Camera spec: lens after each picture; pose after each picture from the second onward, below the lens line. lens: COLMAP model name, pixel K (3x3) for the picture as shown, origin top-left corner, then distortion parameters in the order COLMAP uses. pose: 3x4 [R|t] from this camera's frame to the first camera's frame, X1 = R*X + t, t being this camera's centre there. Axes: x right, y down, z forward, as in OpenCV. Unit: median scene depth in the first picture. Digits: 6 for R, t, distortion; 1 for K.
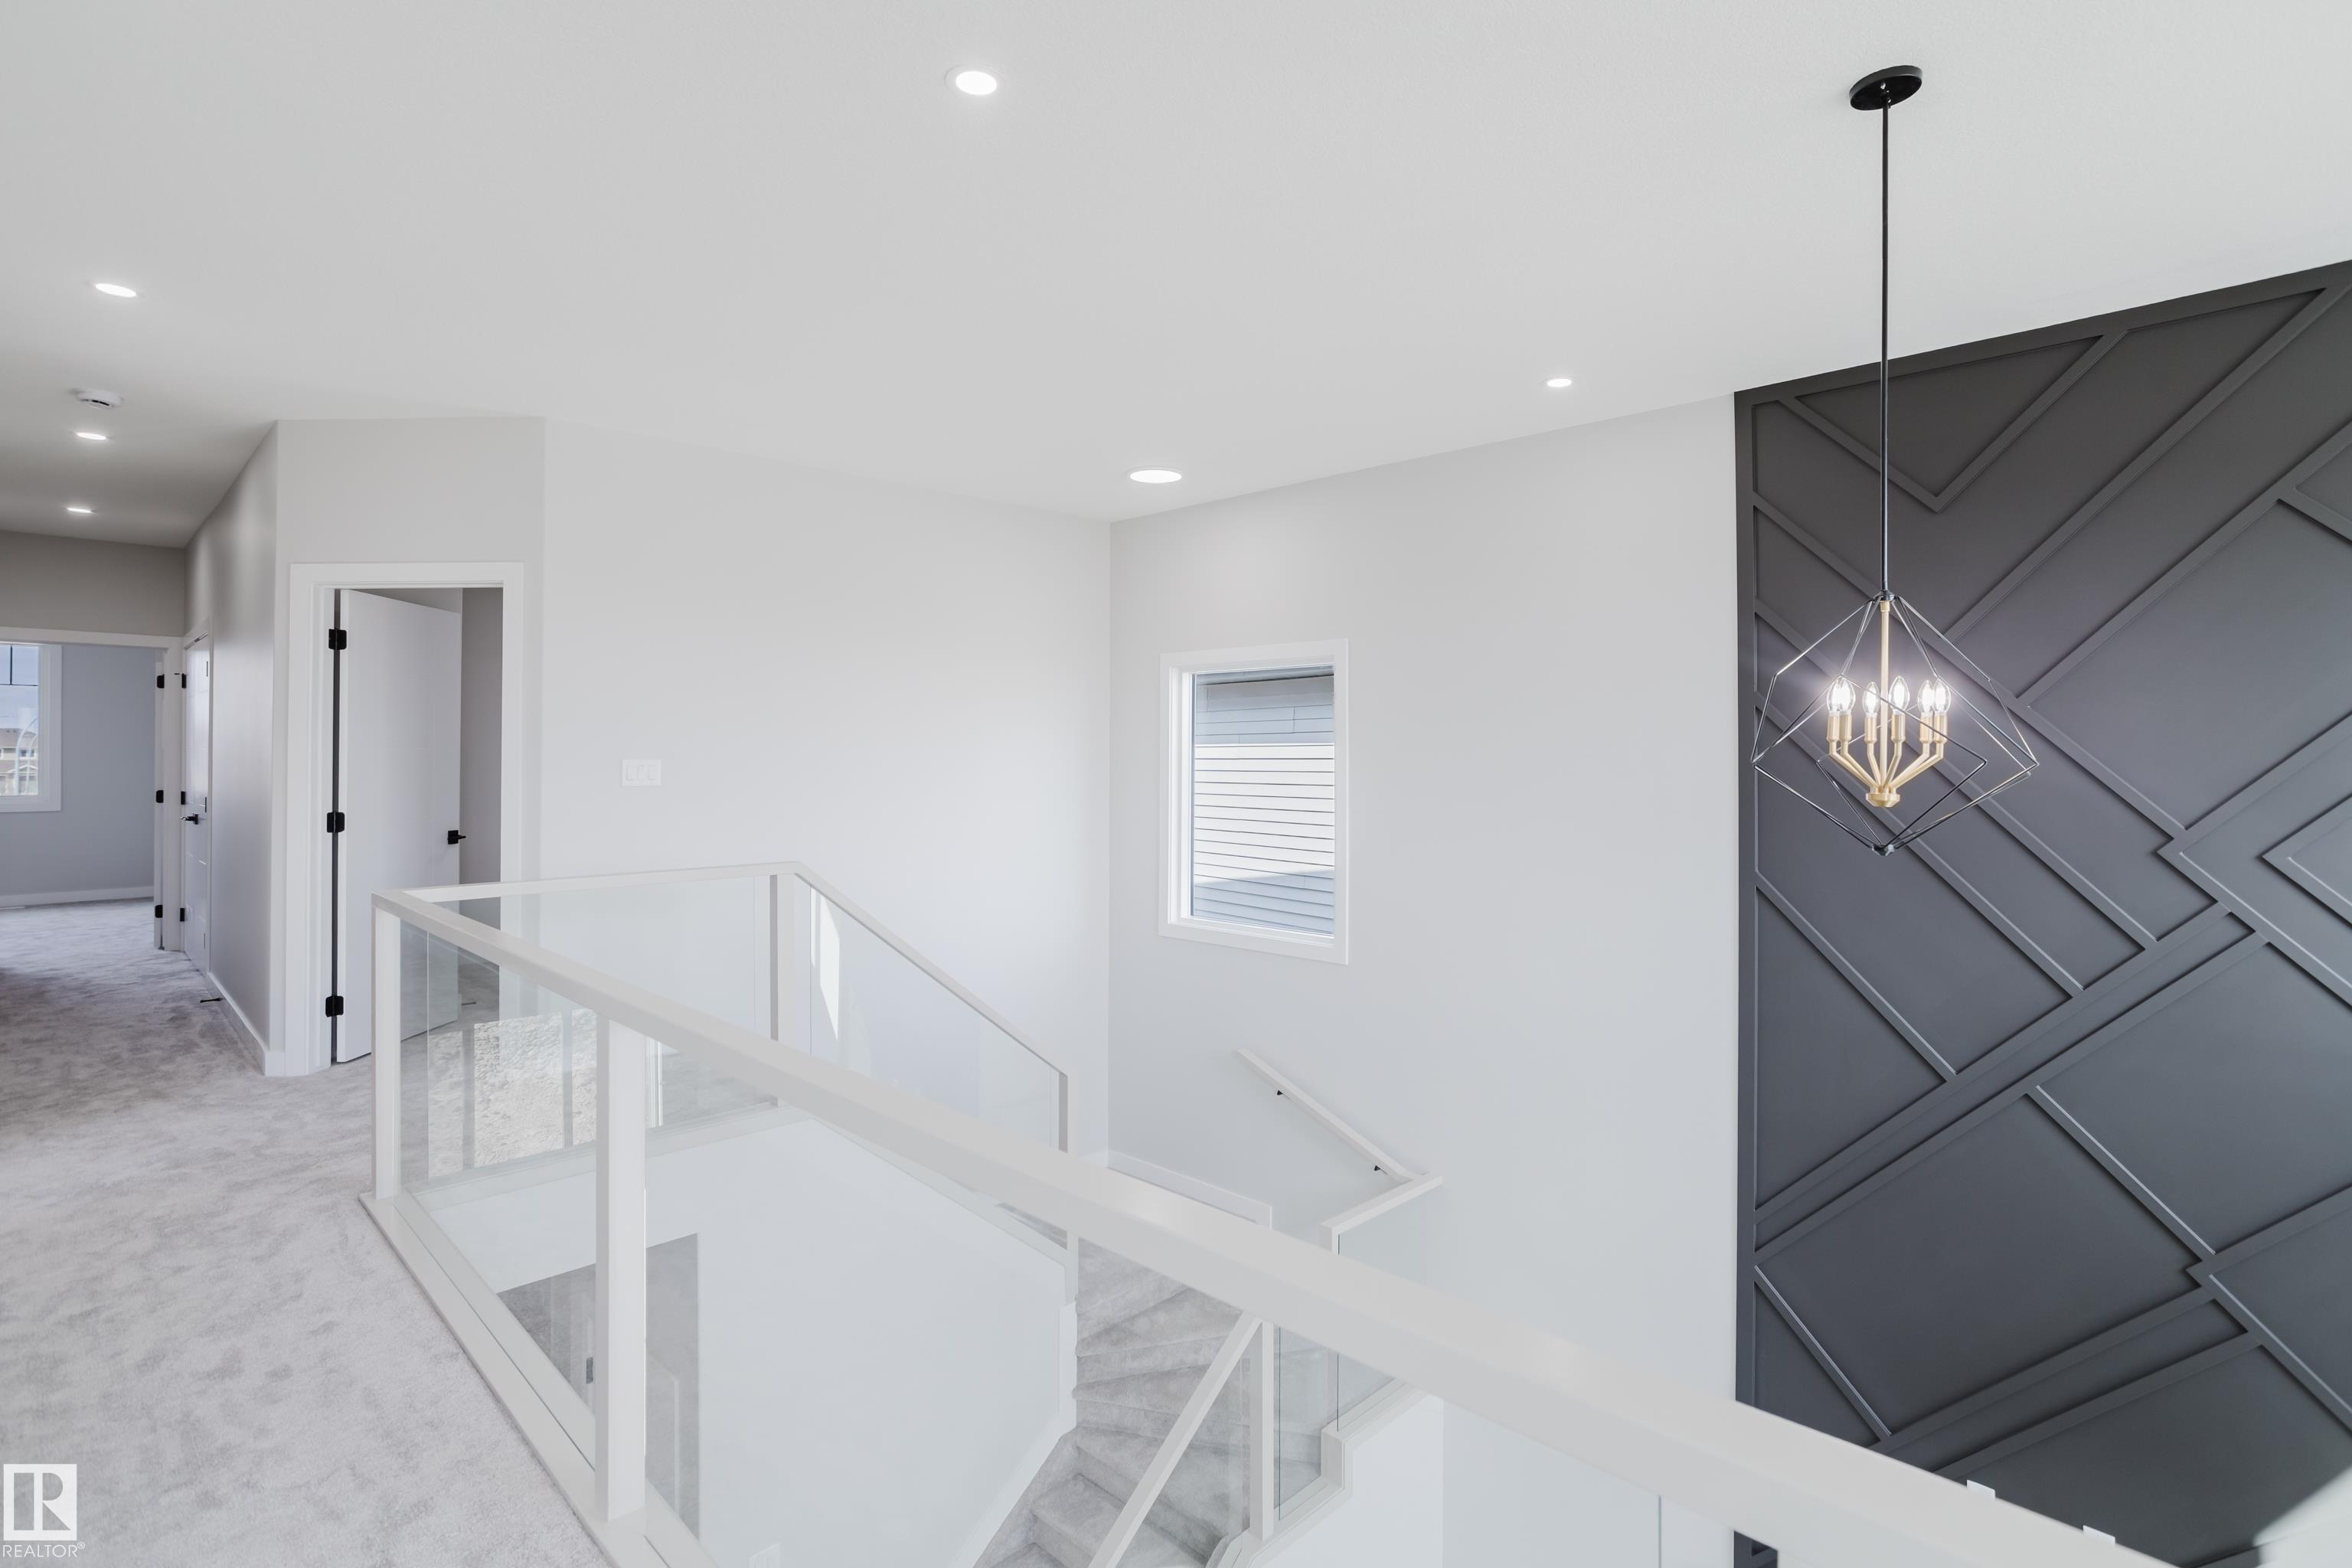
lens RADIAL K [[1099.0, 0, 1195.5], [0, 1099.0, 764.6], [0, 0, 1]] dist [-0.004436, 0.004847]
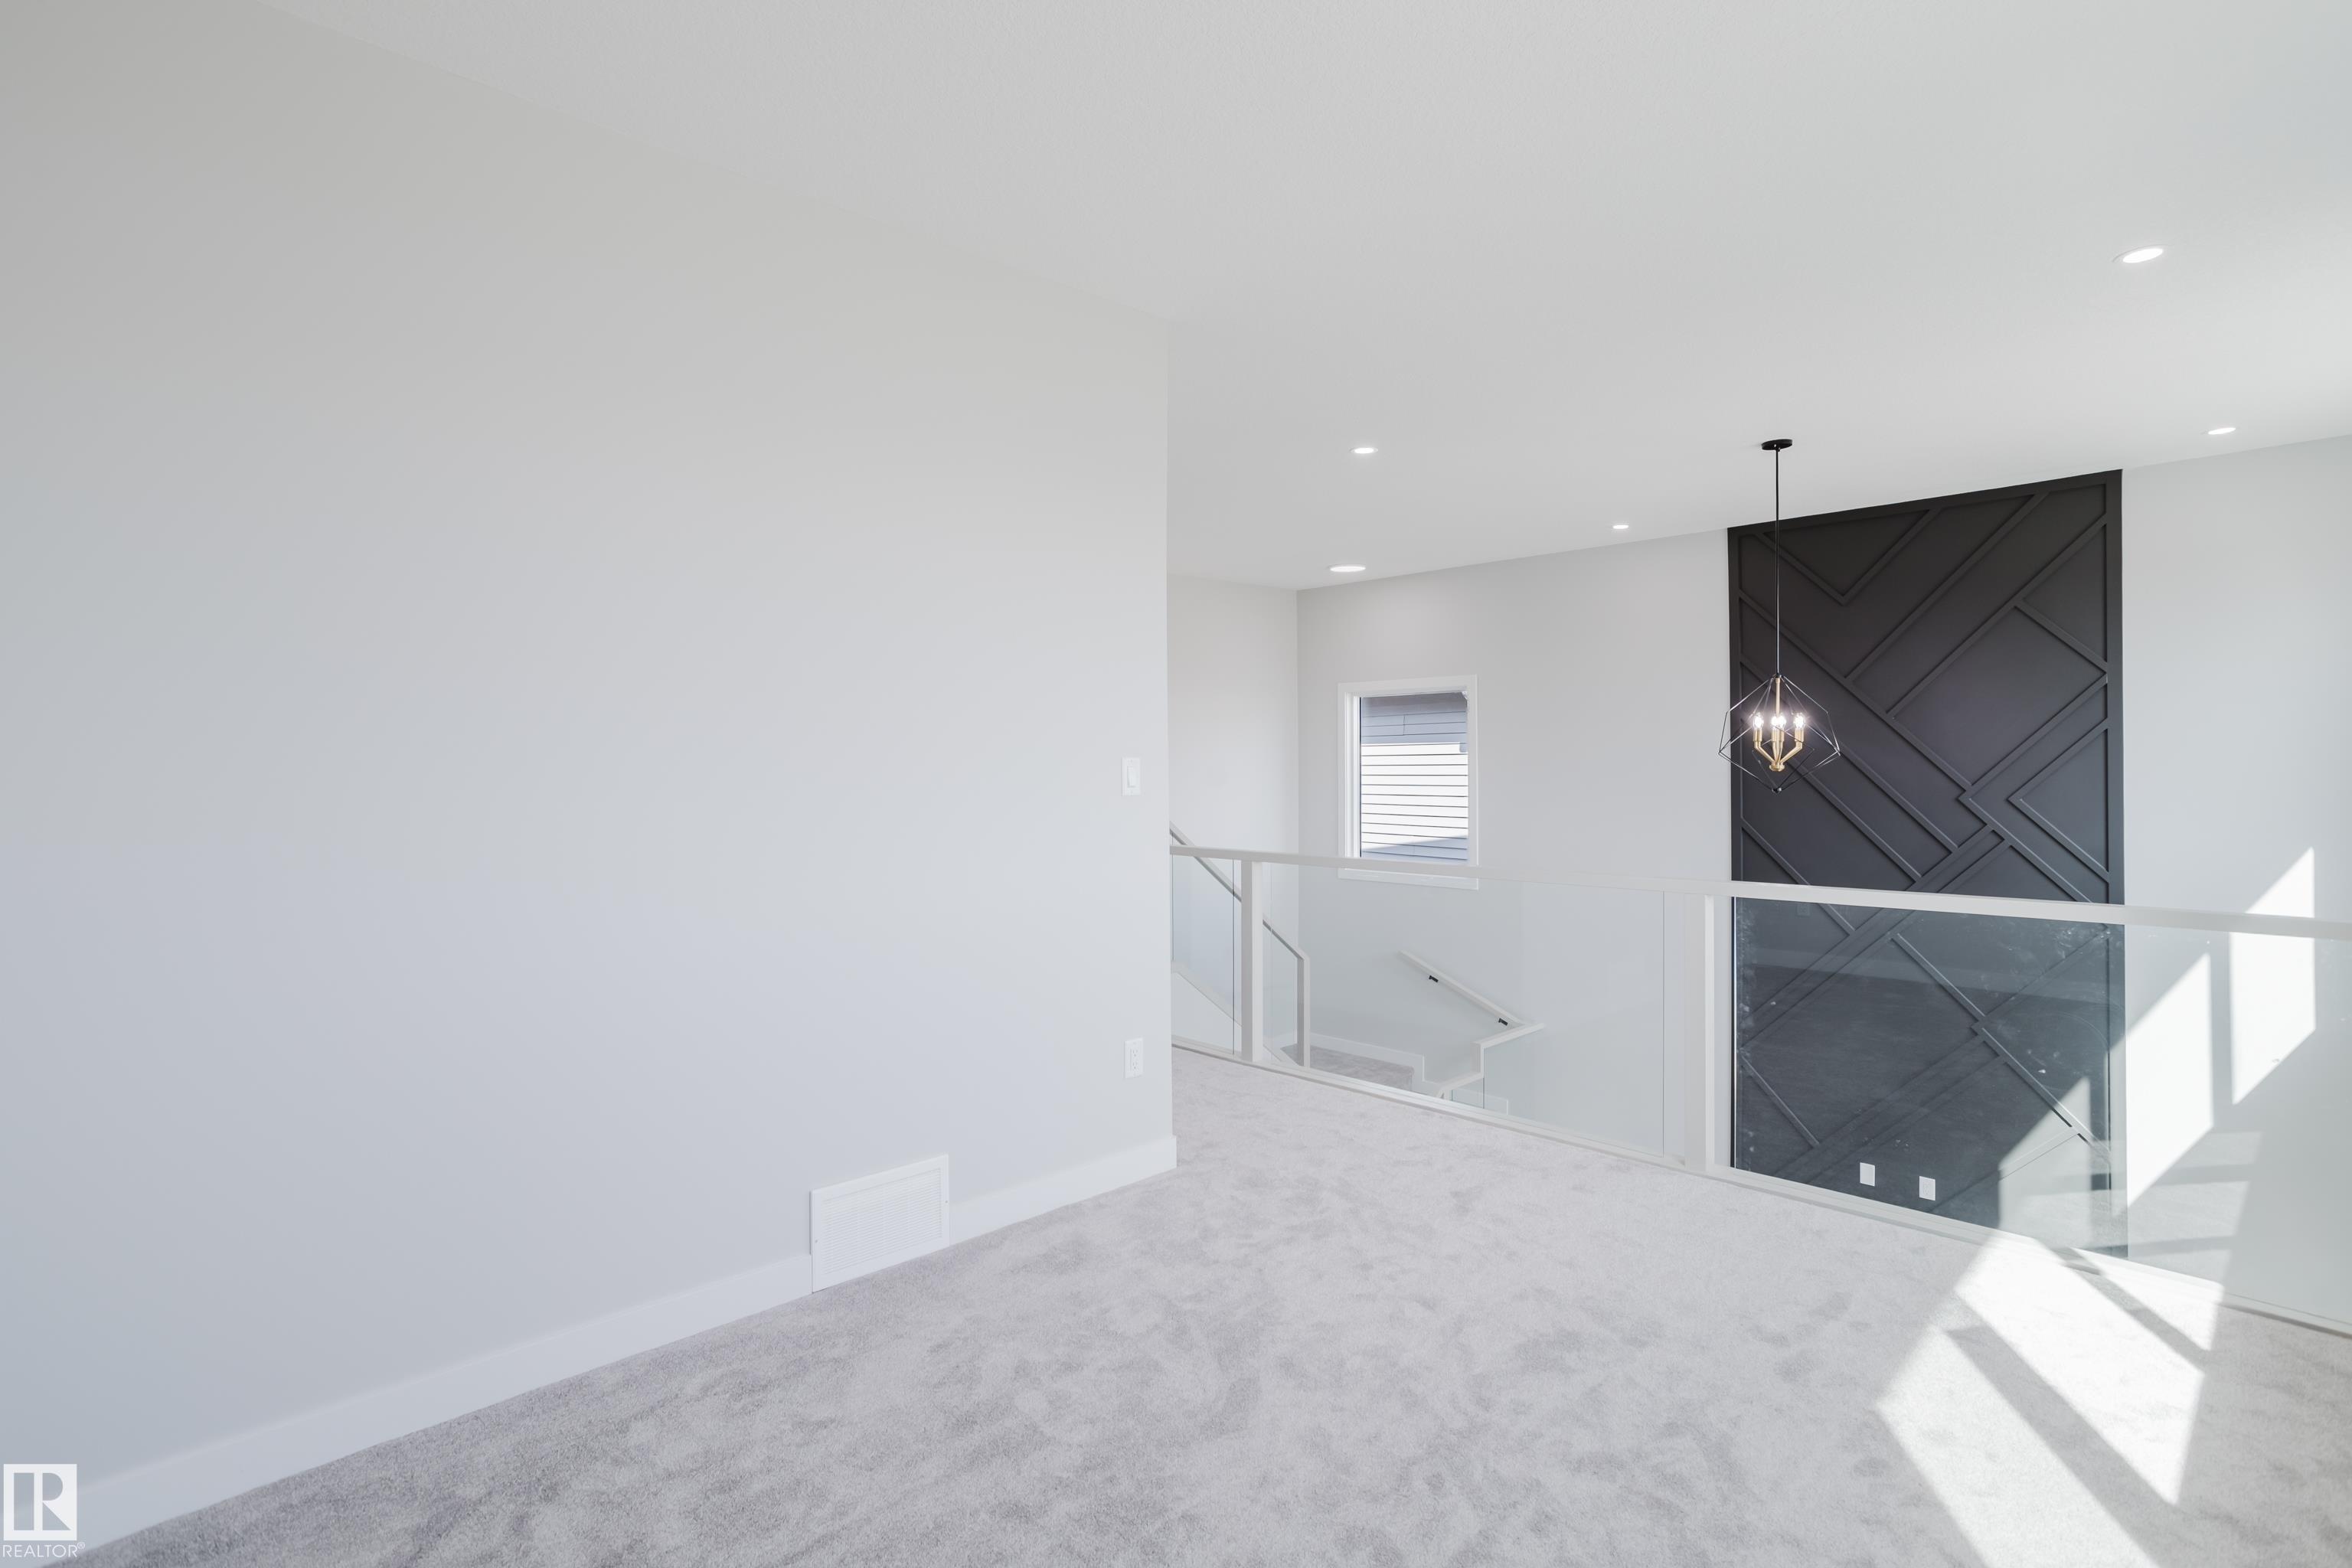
lens RADIAL K [[1144.1, 0, 1172.3], [0, 1144.1, 792.1], [0, 0, 1]] dist [-0.037957, 0.023927]
pose [[0.999052, -0.014499, -0.041051, -0.245582], [0.015494, 0.999592, 0.024006, 0.003309], [0.040687, -0.024619, 0.998869, -0.657682]]
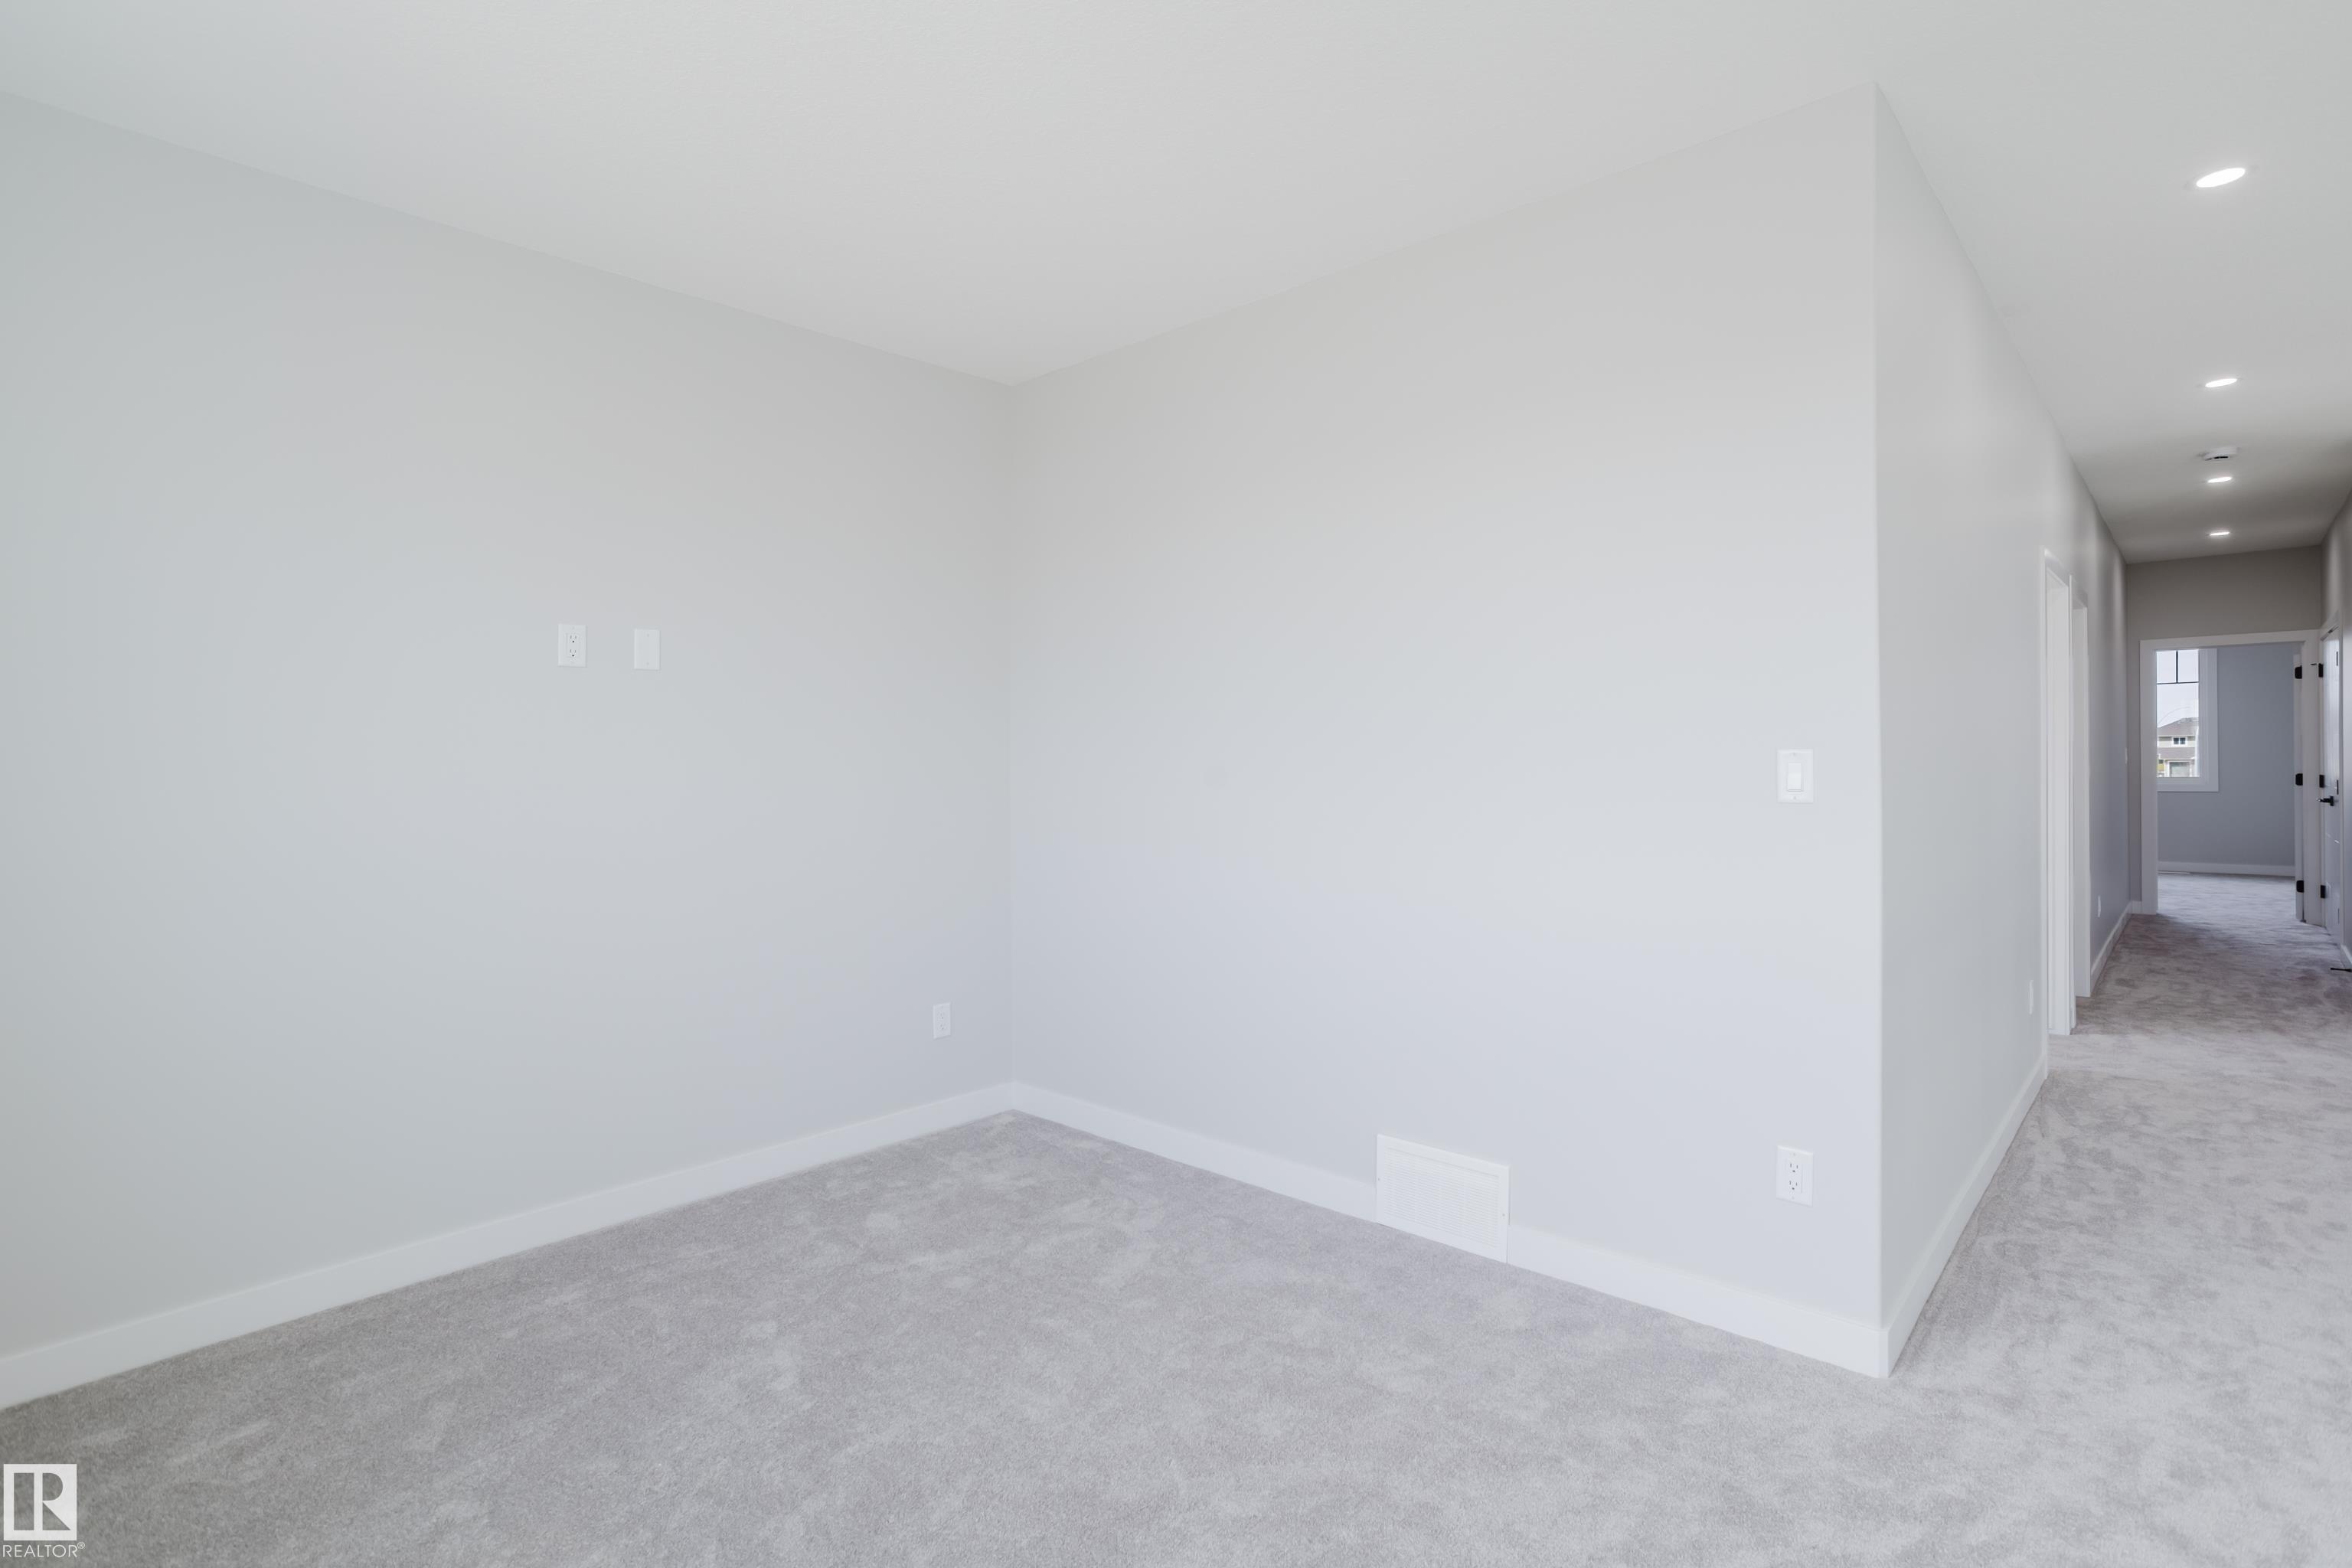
lens RADIAL K [[1144.1, 0, 1167.5], [0, 1144.1, 765.8], [0, 0, 1]] dist [-0.037957, 0.023927]
pose [[0.008467, -0.001064, -0.999964, 0.238659], [0.013381, 0.999910, -0.000950, 0.002961], [0.999875, -0.013373, 0.008481, -0.182346]]
